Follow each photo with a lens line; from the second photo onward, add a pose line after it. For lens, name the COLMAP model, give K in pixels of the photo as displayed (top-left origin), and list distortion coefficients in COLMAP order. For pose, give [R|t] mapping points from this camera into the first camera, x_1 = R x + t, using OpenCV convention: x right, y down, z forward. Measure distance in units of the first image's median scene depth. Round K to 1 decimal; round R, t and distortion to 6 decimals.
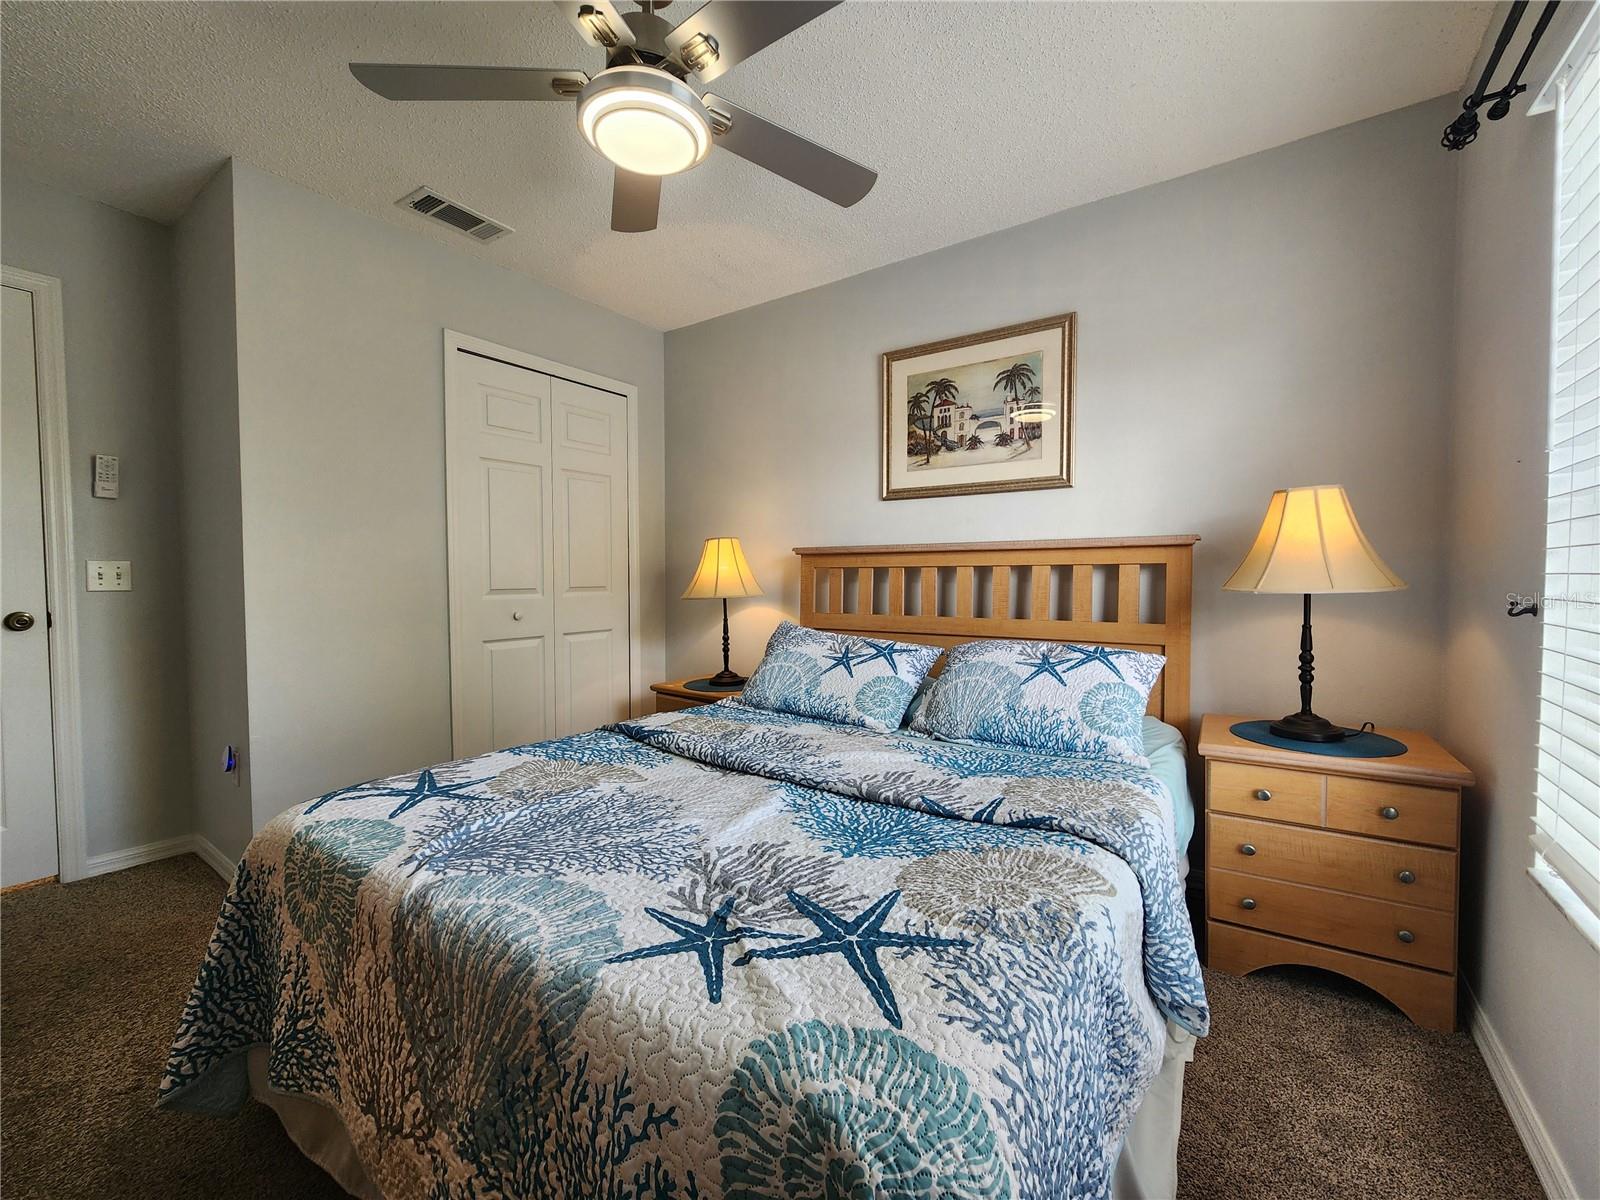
lens RADIAL K [[656.6, 0, 800.0], [0, 656.6, 600.0], [0, 0, 1]] dist [-0.000080, 0.000254]
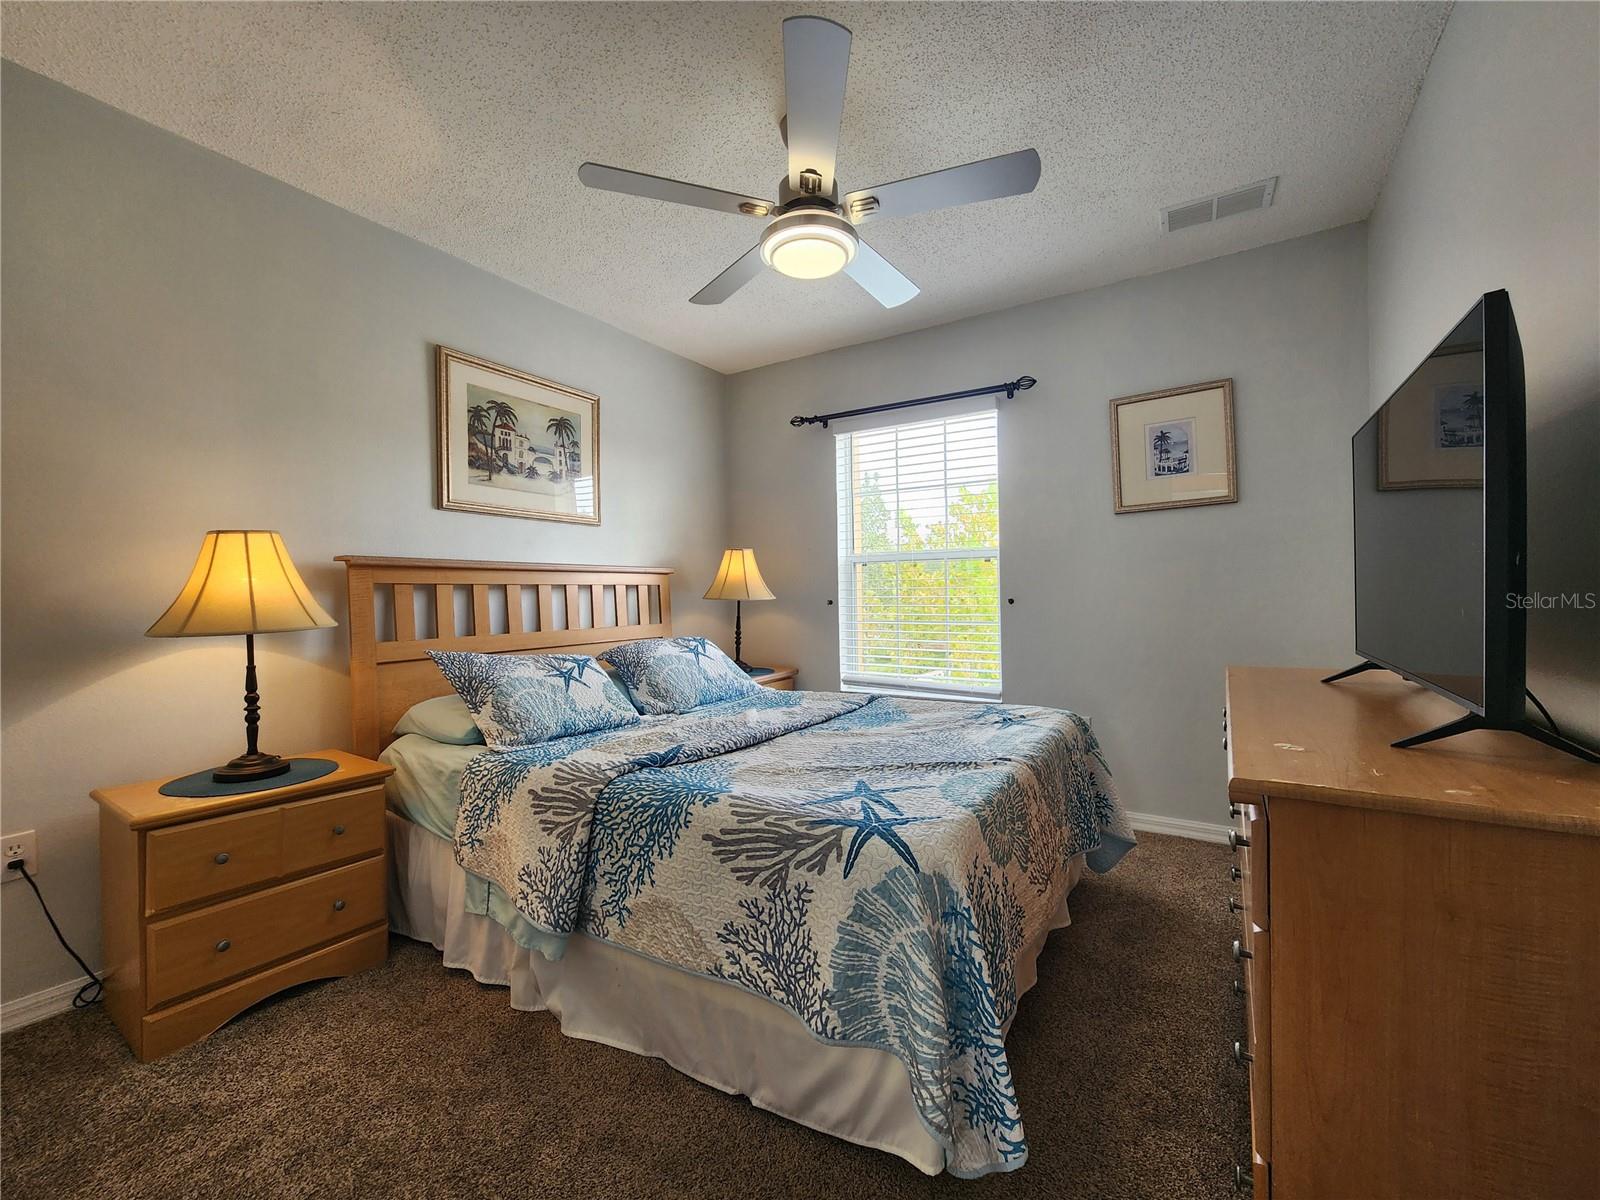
lens RADIAL K [[656.6, 0, 800.0], [0, 656.6, 600.0], [0, 0, 1]] dist [-0.000080, 0.000254]
pose [[-0.027787, 0.010551, 0.999558, -0.811747], [0.065923, 0.997787, -0.008699, 0.008684], [-0.997438, 0.065652, -0.028421, 0.590614]]
